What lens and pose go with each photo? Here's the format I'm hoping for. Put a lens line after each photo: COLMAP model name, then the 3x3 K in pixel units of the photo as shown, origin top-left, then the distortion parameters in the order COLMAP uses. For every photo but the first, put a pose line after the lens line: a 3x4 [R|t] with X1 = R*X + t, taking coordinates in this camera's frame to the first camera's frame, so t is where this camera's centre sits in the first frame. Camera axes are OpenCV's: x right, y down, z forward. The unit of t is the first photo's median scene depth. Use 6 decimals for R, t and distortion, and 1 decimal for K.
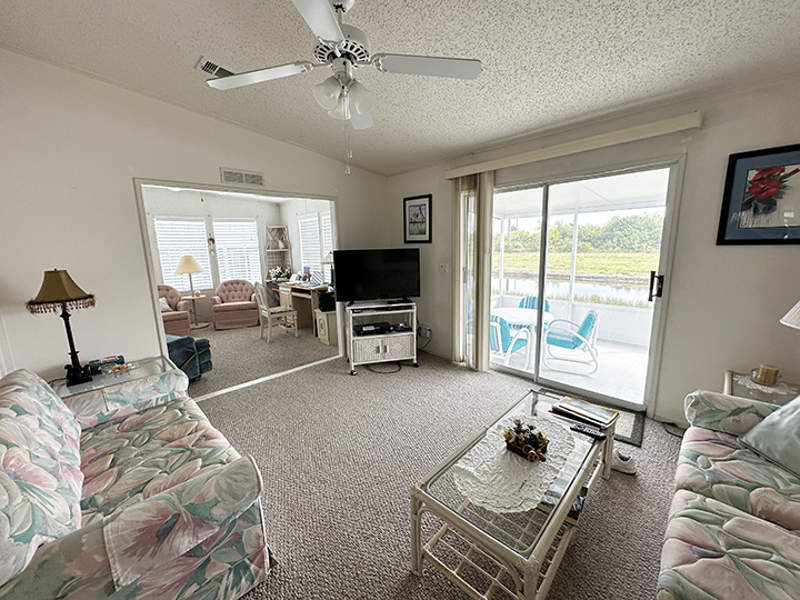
lens RADIAL K [[320.8, 0, 402.0], [0, 320.8, 299.8], [0, 0, 1]] dist [-0.000538, 0.000149]
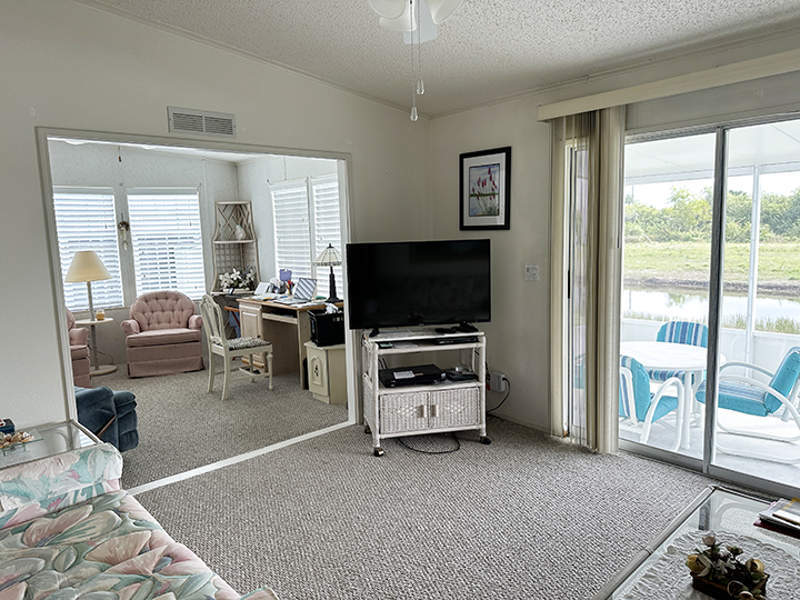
lens RADIAL K [[559.2, 0, 400.0], [0, 559.2, 300.0], [0, 0, 1]] dist [0.088903, -0.094774]
pose [[0.999123, 0.000975, -0.041852, -0.066458], [-0.002950, 0.998883, -0.047166, 0.000440], [0.041759, 0.047248, 0.998010, -0.026673]]
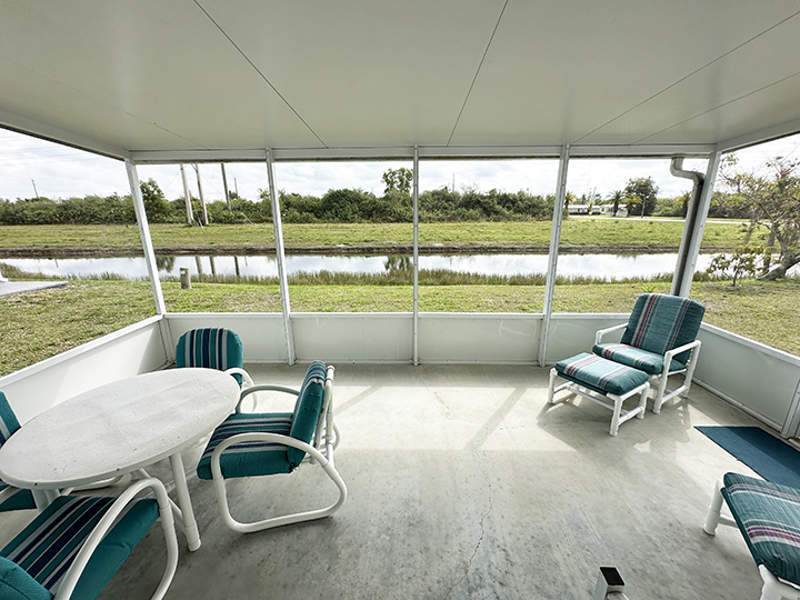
lens RADIAL K [[333.5, 0, 400.0], [0, 333.5, 300.0], [0, 0, 1]] dist [-0.002506, 0.000329]
pose [[0.717816, -0.165597, 0.676253, 0.432293], [0.111316, 0.986105, 0.123315, -0.116364], [-0.687277, -0.013240, 0.726275, 0.670299]]
